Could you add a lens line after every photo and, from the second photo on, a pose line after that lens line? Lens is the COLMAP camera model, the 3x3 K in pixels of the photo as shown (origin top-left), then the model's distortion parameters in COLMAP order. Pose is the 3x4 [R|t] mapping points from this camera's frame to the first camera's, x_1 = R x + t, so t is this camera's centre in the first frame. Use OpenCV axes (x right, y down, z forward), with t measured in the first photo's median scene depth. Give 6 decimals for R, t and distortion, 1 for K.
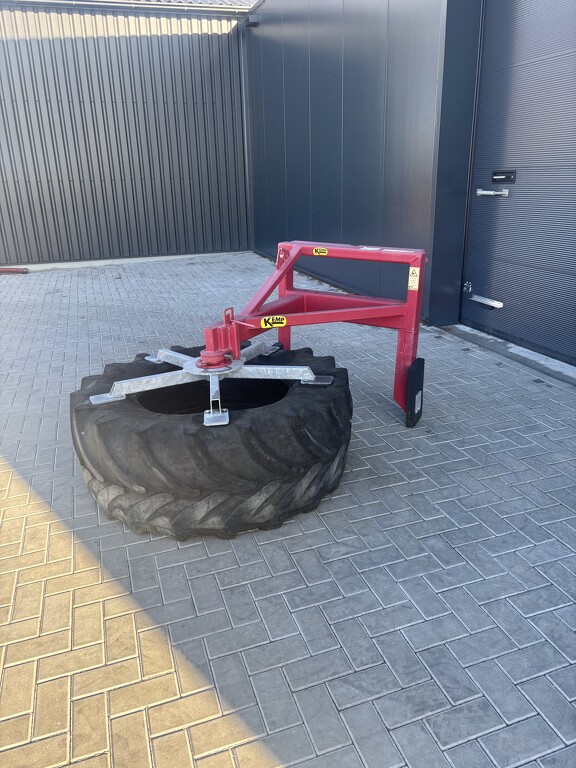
lens RADIAL K [[582.3, 0, 288.0], [0, 582.3, 384.0], [0, 0, 1]] dist [0.033132, -0.024276]
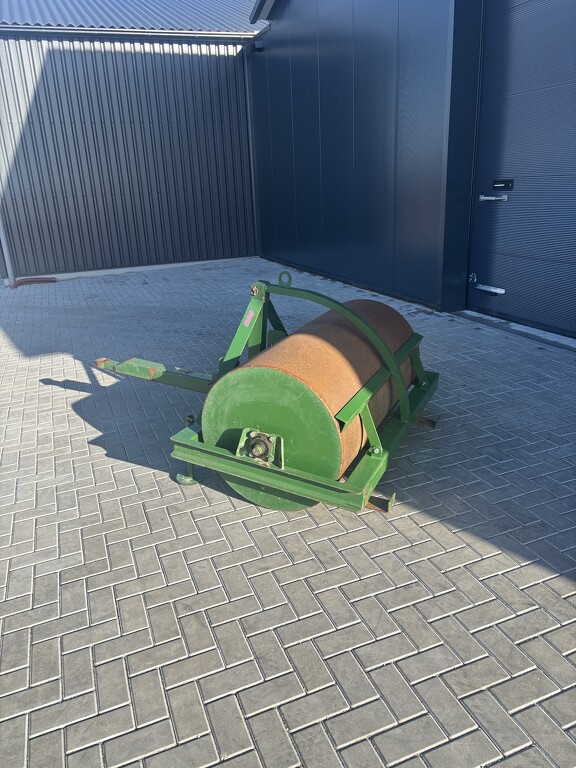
lens RADIAL K [[578.9, 0, 287.4], [0, 578.9, 392.5], [0, 0, 1]] dist [0.023471, -0.007802]
pose [[0.998604, -0.036390, 0.038288, -0.128815], [0.036272, 0.999335, 0.003793, 0.050669], [-0.038401, -0.002399, 0.999260, -0.172564]]
